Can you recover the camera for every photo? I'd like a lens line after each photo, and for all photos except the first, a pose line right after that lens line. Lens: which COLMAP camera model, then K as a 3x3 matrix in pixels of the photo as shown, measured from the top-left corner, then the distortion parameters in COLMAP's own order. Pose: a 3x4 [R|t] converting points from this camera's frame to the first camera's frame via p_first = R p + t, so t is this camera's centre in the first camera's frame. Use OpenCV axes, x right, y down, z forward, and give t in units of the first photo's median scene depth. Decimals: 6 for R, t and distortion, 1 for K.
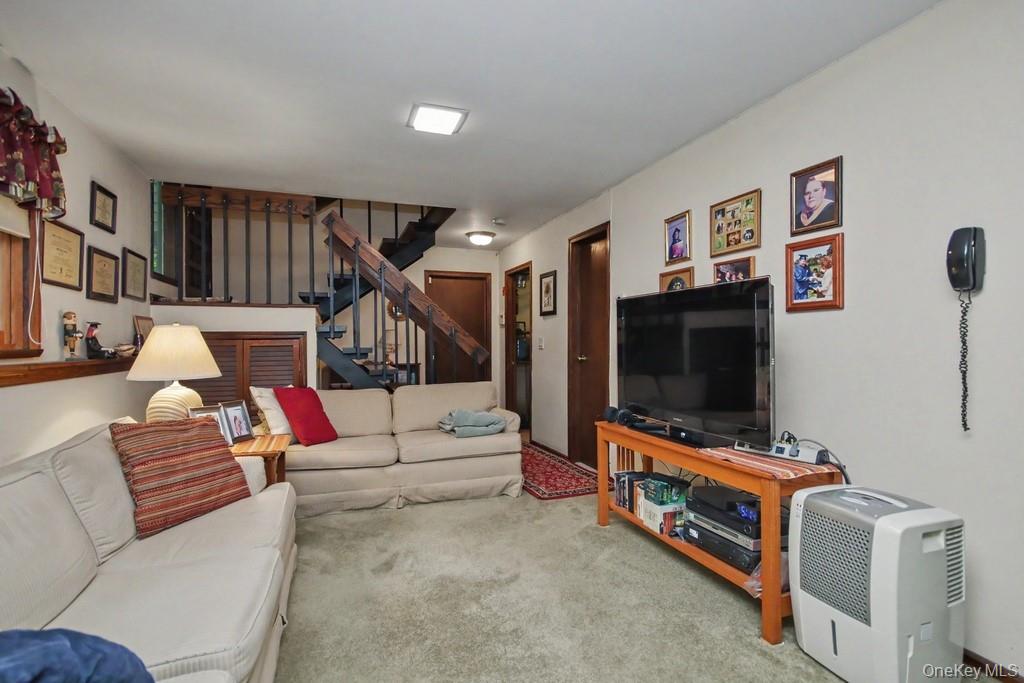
lens RADIAL K [[486.2, 0, 517.7], [0, 486.2, 340.3], [0, 0, 1]] dist [0.005173, -0.002500]
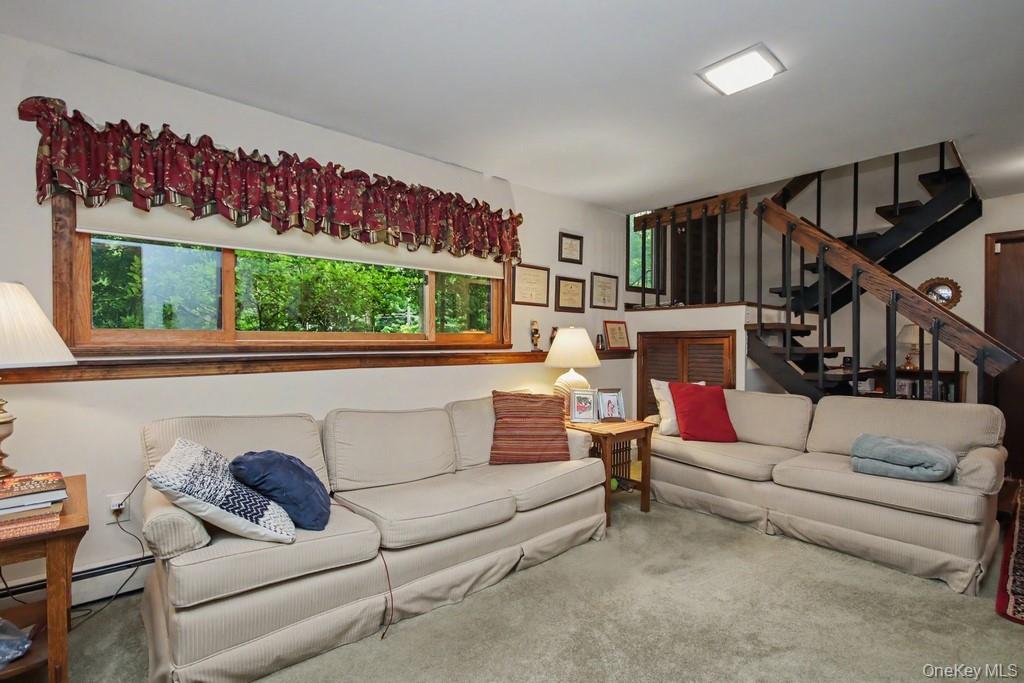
lens RADIAL K [[486.2, 0, 512.0], [0, 486.2, 347.9], [0, 0, 1]] dist [0.005173, -0.002500]
pose [[0.361187, 0.014008, -0.932388, 0.426807], [0.001004, 0.999881, 0.015411, 0.004067], [0.932493, -0.006502, 0.361130, 0.298395]]
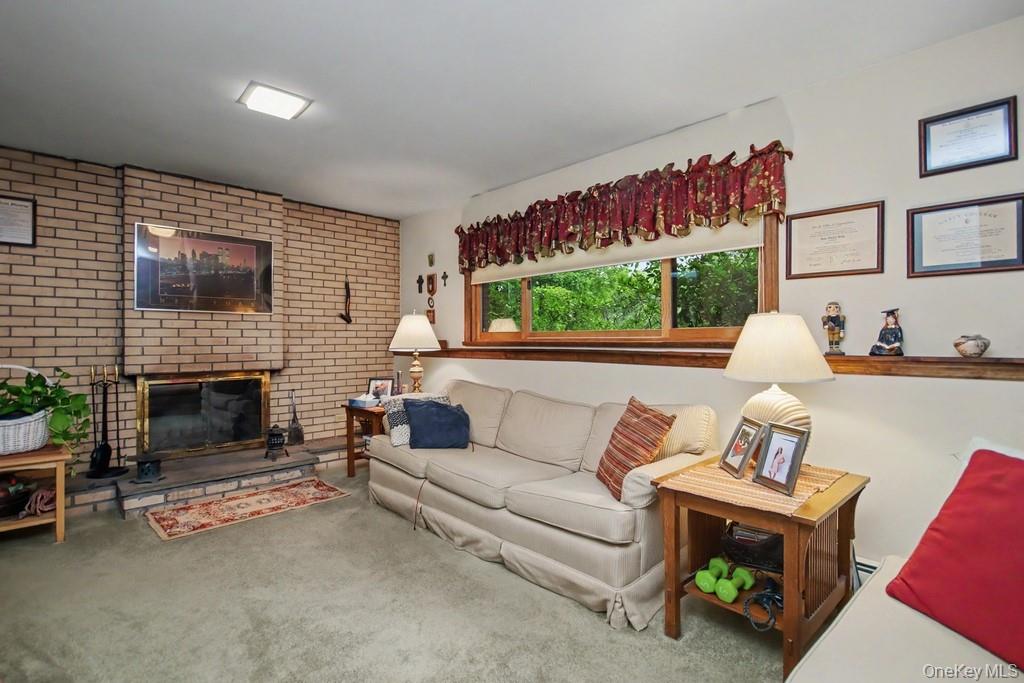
lens RADIAL K [[486.2, 0, 505.3], [0, 486.2, 336.1], [0, 0, 1]] dist [0.005173, -0.002500]
pose [[-0.918341, 0.002781, -0.395780, 0.013304], [0.005606, 0.999966, -0.005982, 0.006532], [0.395751, -0.007712, -0.918326, 1.315782]]
